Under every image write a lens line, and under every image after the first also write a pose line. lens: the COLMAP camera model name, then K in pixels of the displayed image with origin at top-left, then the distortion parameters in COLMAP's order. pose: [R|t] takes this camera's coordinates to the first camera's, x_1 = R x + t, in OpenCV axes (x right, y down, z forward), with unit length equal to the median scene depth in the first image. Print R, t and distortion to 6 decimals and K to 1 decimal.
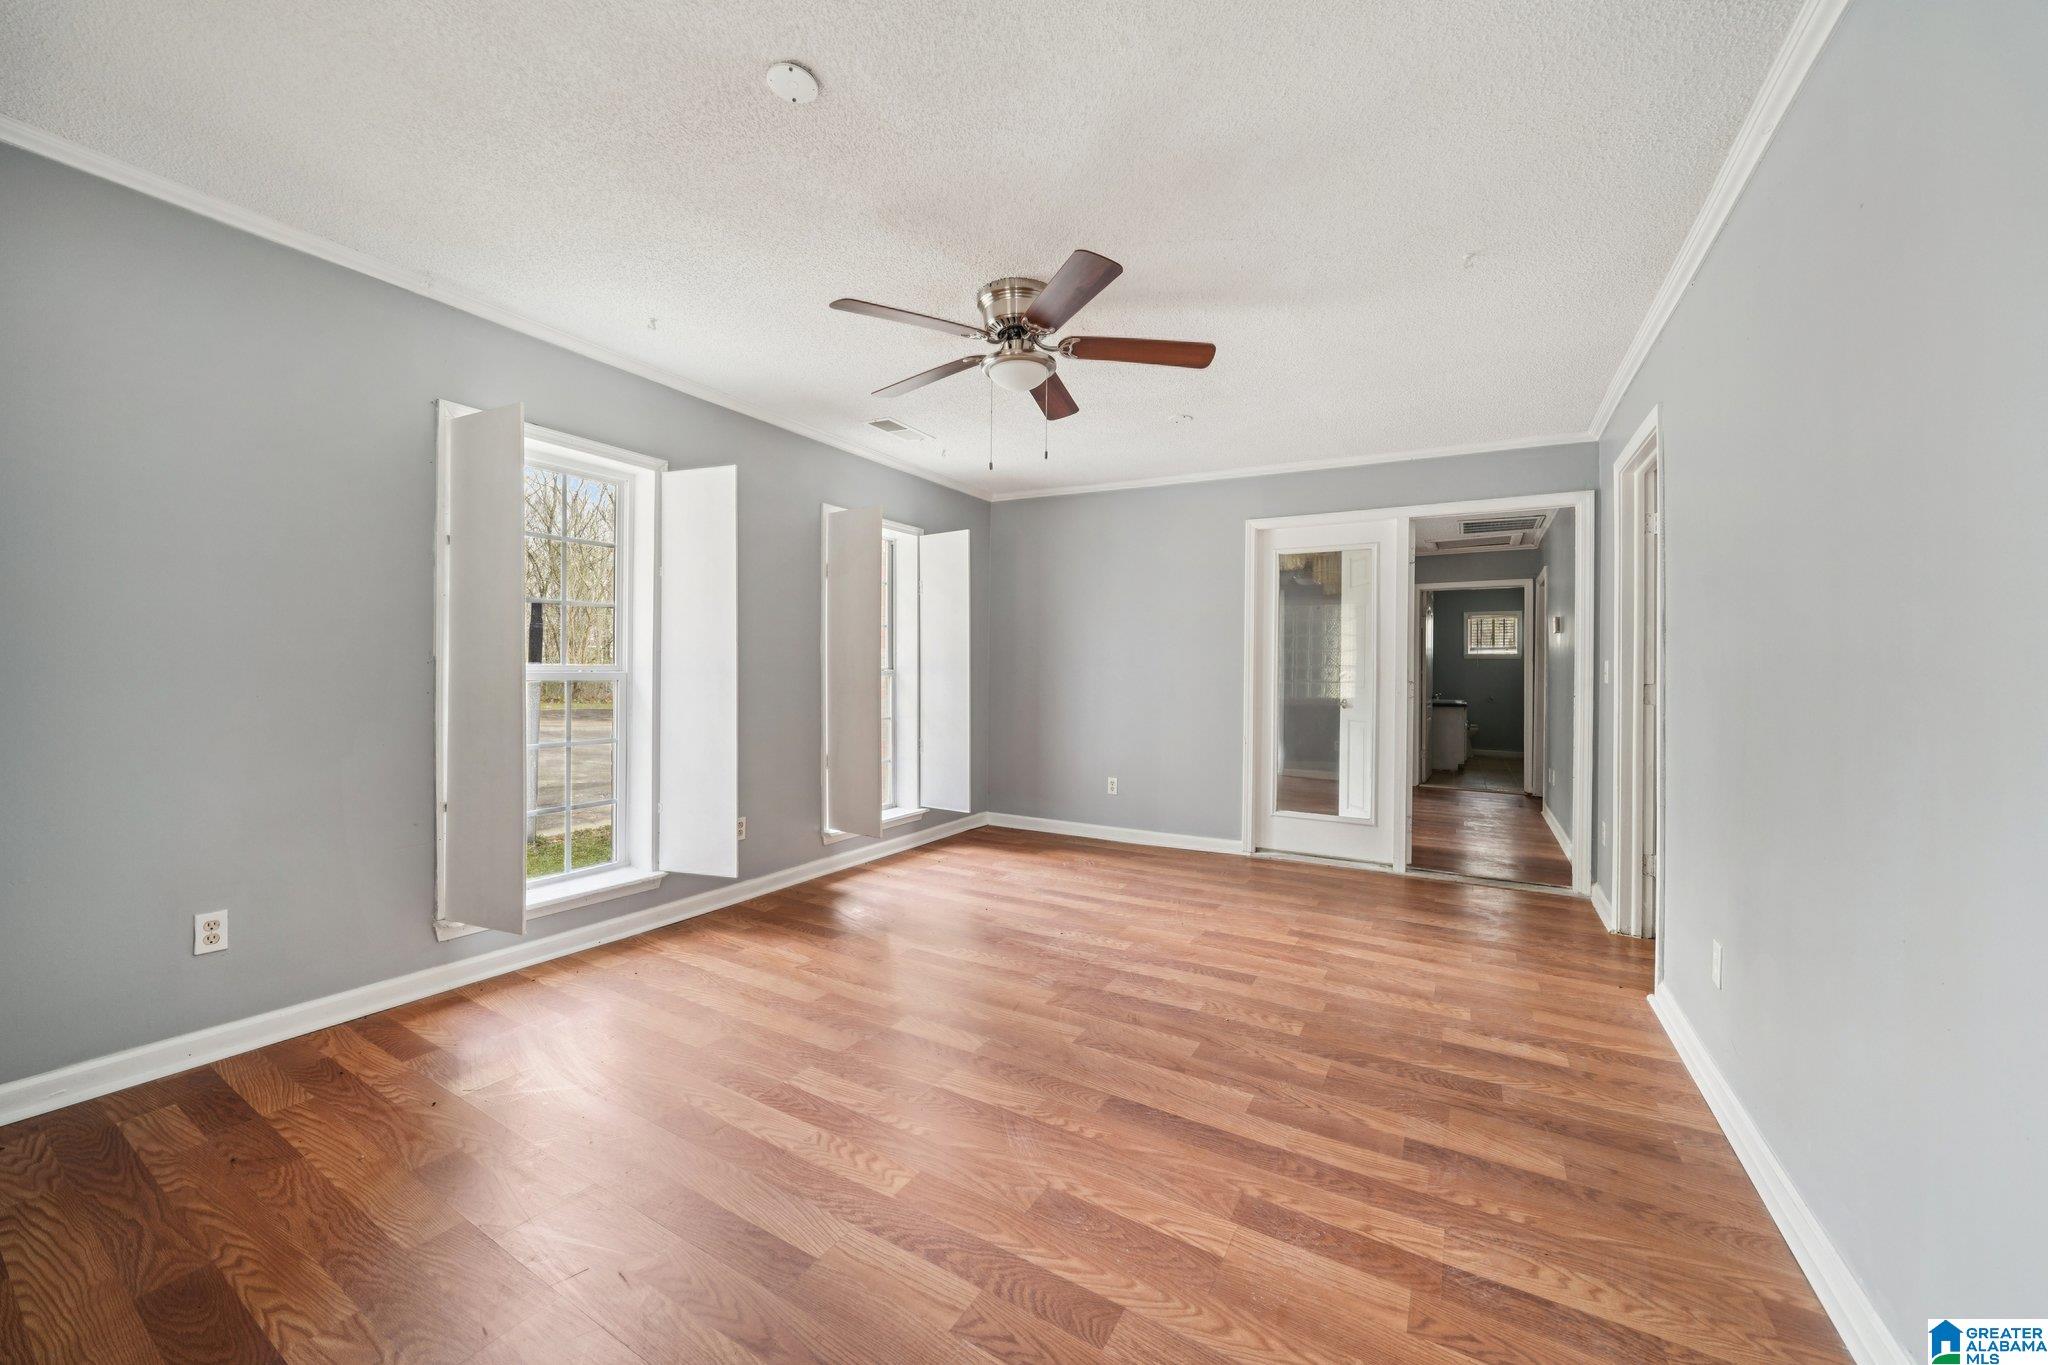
lens RADIAL K [[750.4, 0, 1019.1], [0, 750.4, 678.8], [0, 0, 1]] dist [-0.006481, -0.000103]
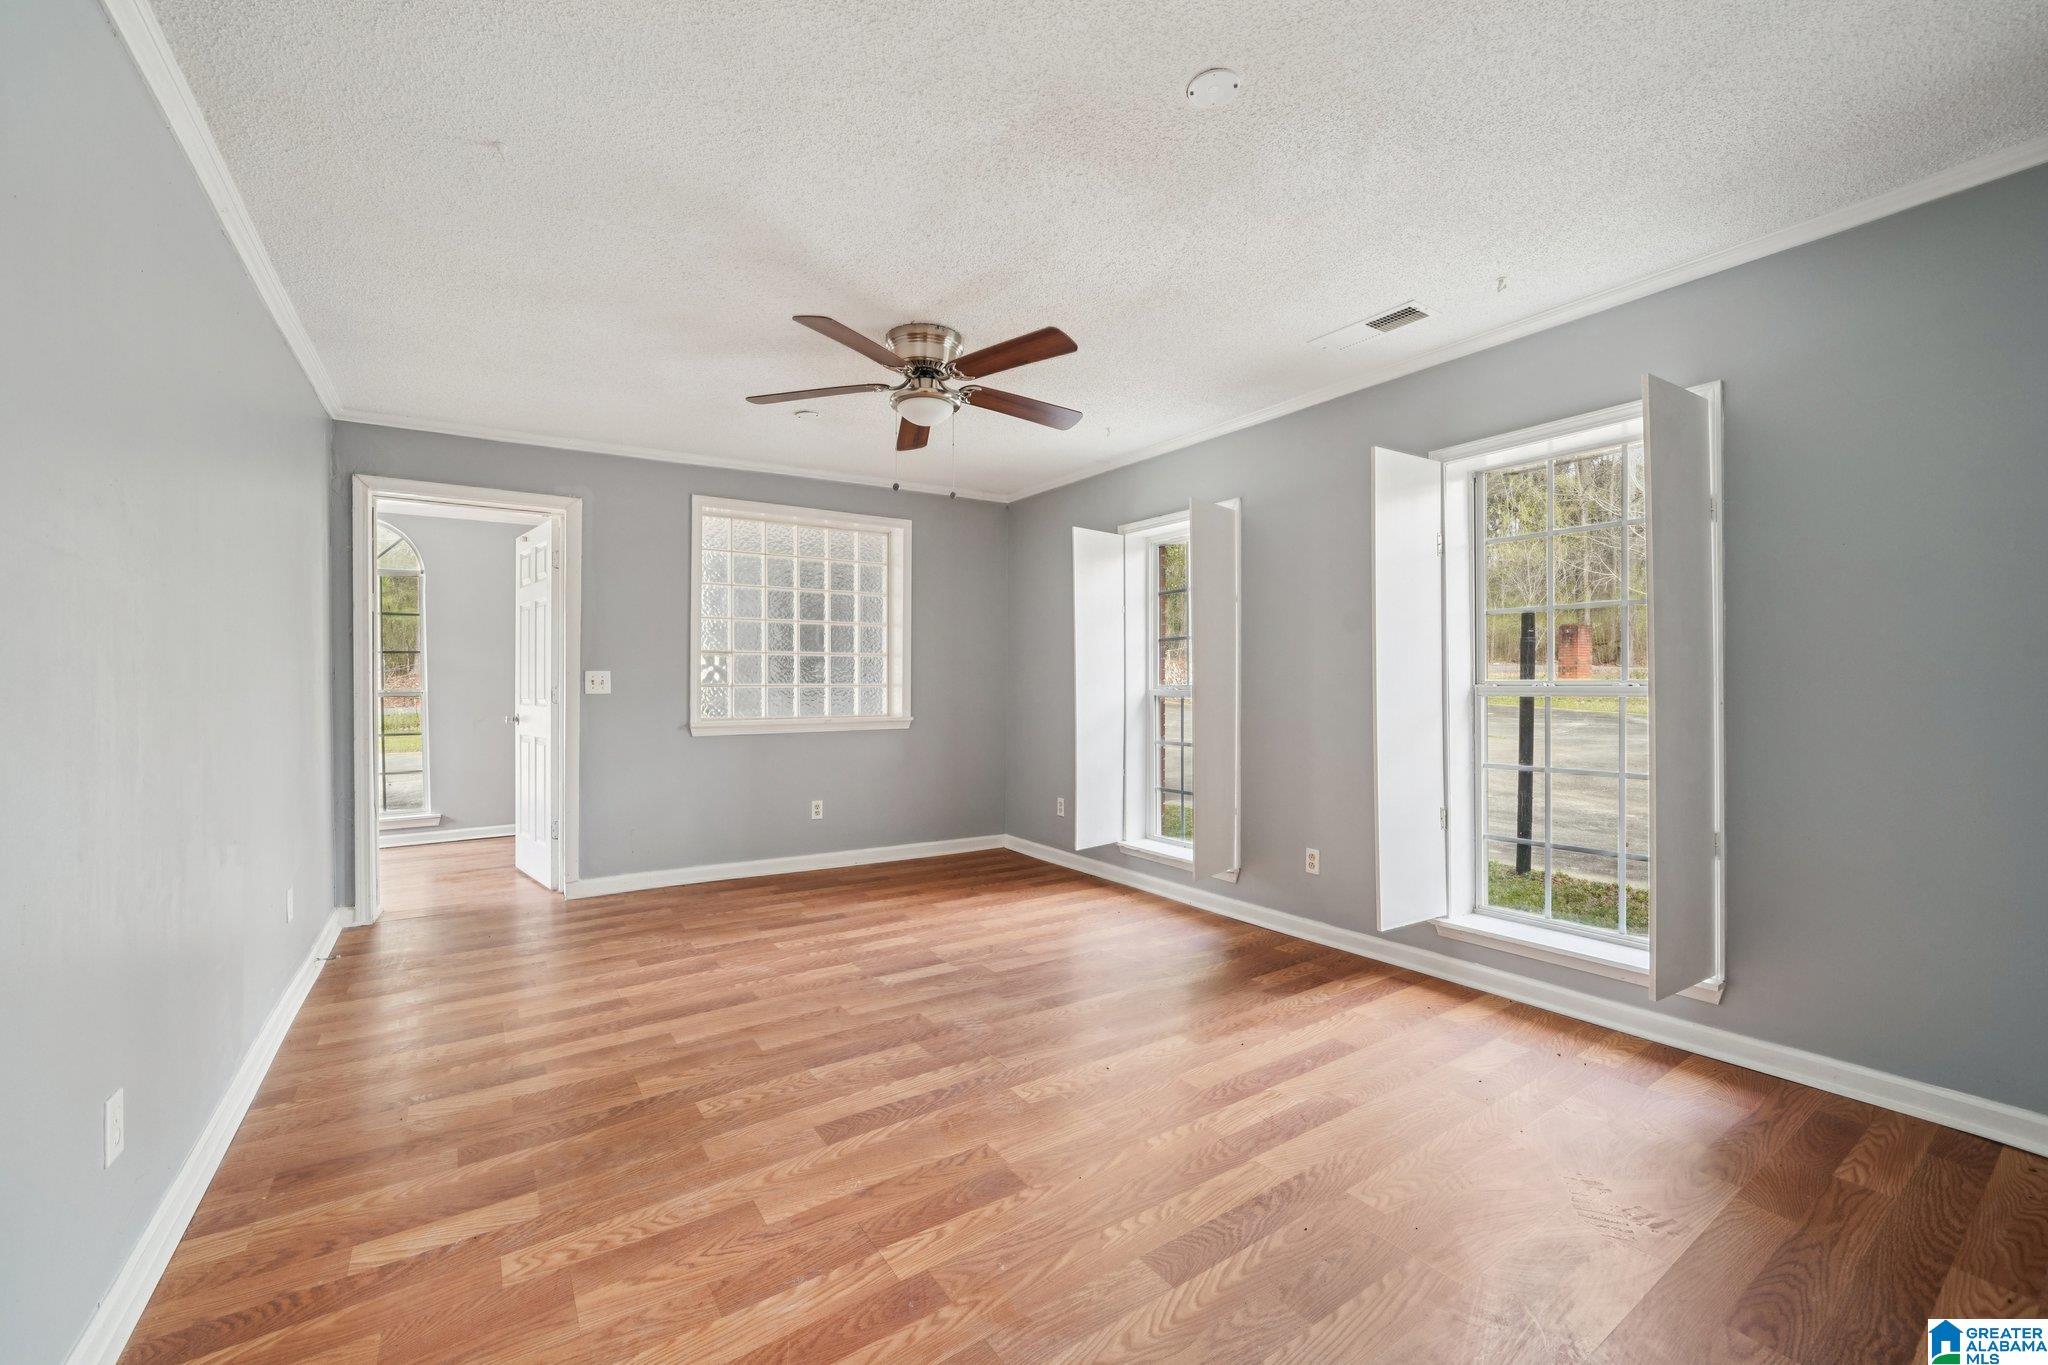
lens RADIAL K [[810.4, 0, 1026.7], [0, 810.4, 680.4], [0, 0, 1]] dist [-0.008442, -0.000089]
pose [[-0.411359, -0.016350, -0.911327, 1.194061], [-0.008762, 0.999864, -0.013983, -0.007376], [0.911431, 0.002233, -0.411446, 1.920069]]
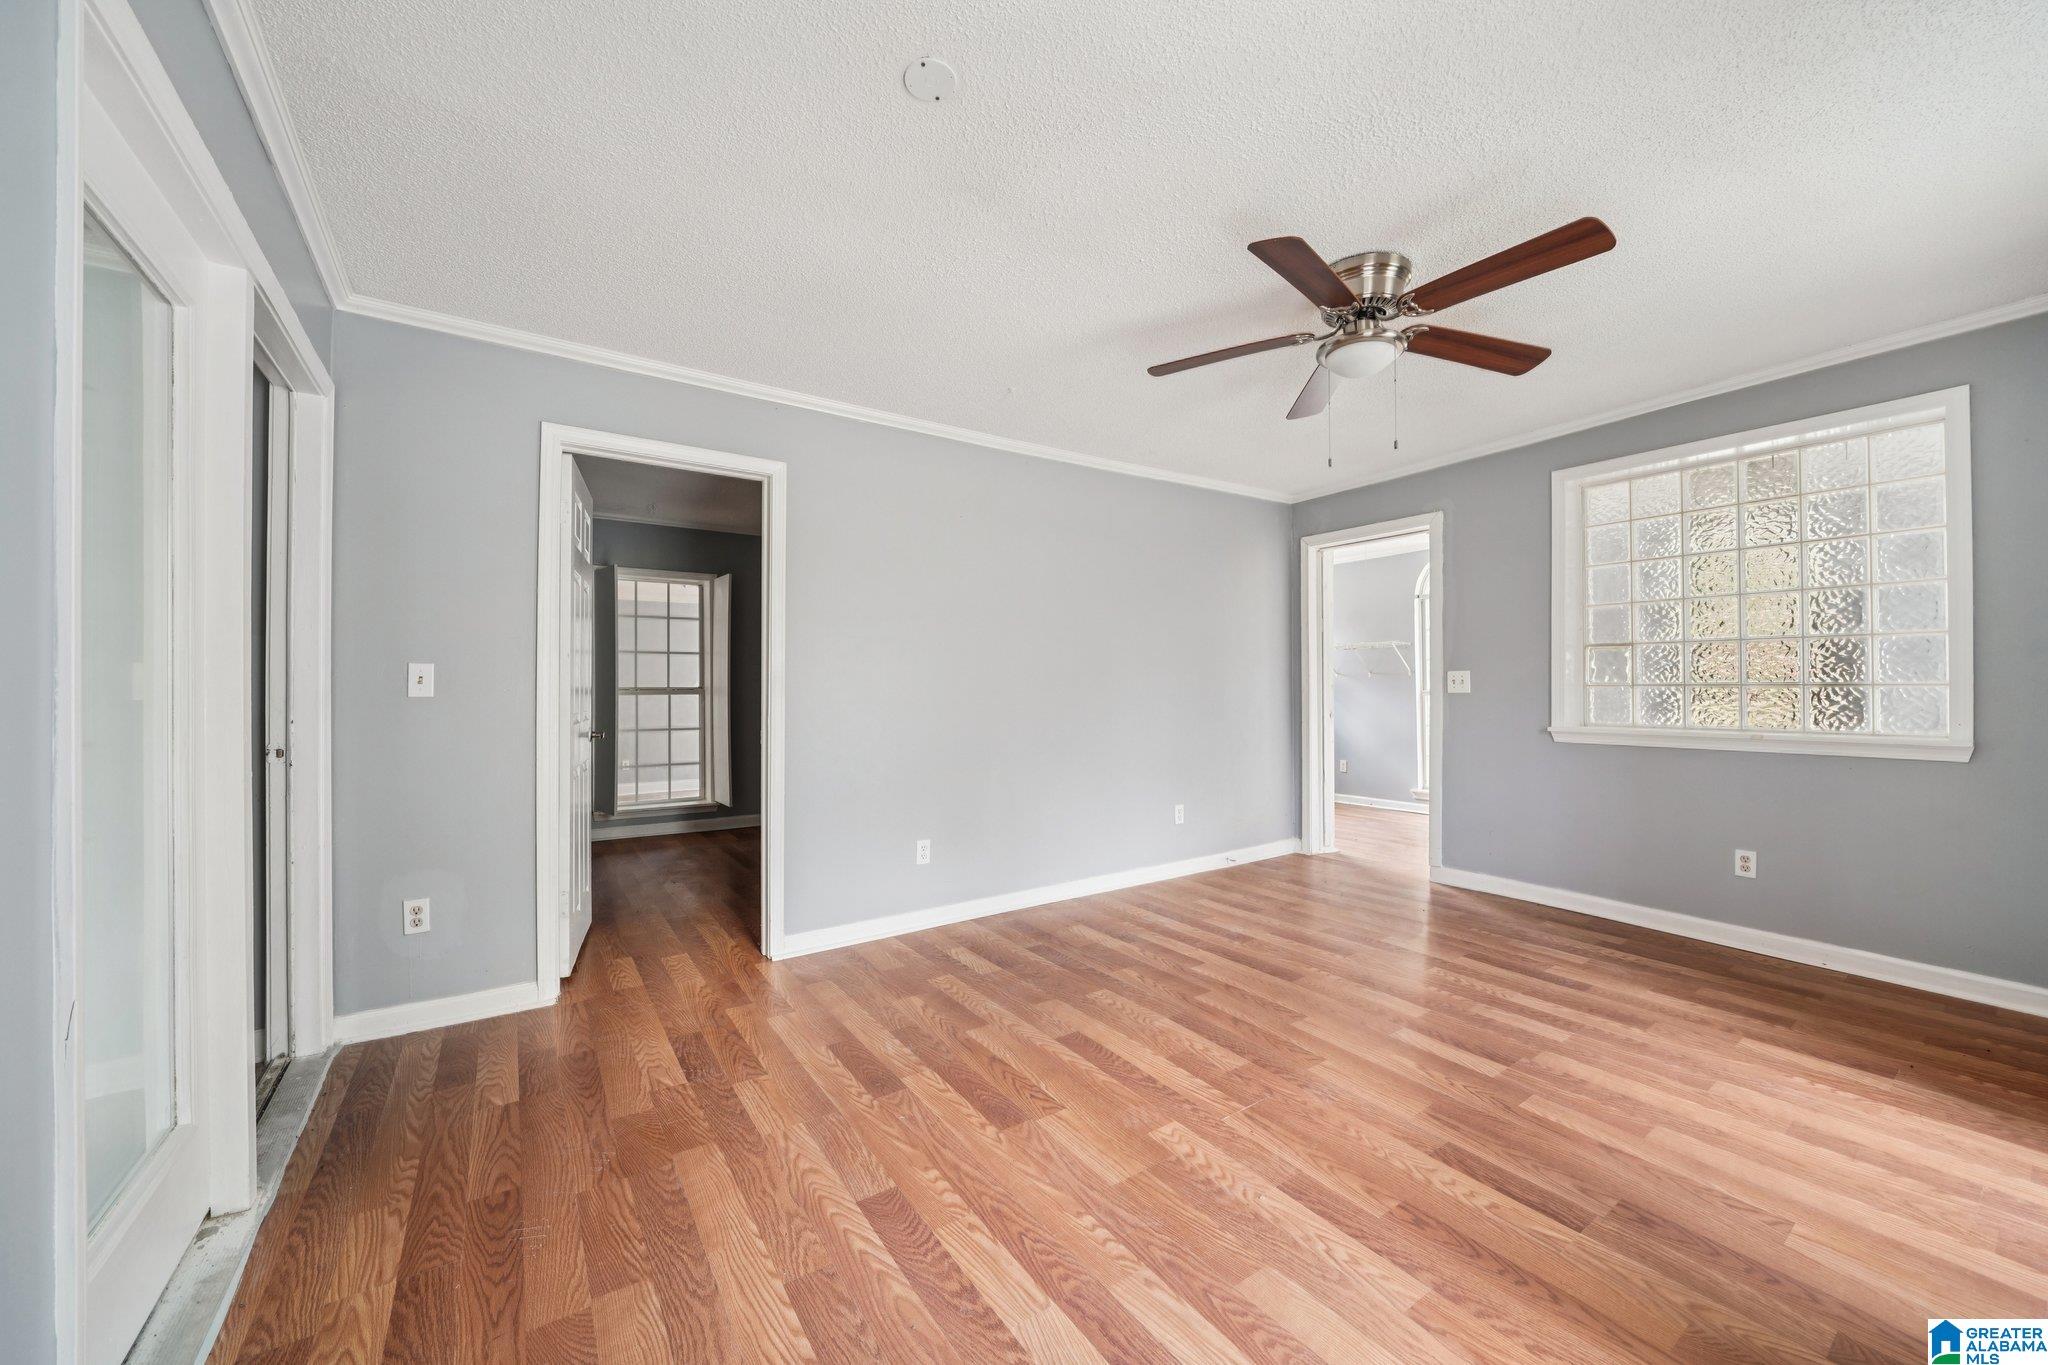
lens RADIAL K [[764.5, 0, 1021.1], [0, 764.5, 678.2], [0, 0, 1]] dist [-0.007148, 0.000006]
pose [[-0.908439, -0.004635, 0.417991, -0.015594], [-0.005674, 0.999983, -0.001242, -0.022387], [-0.417978, -0.003500, -0.908450, 2.397842]]
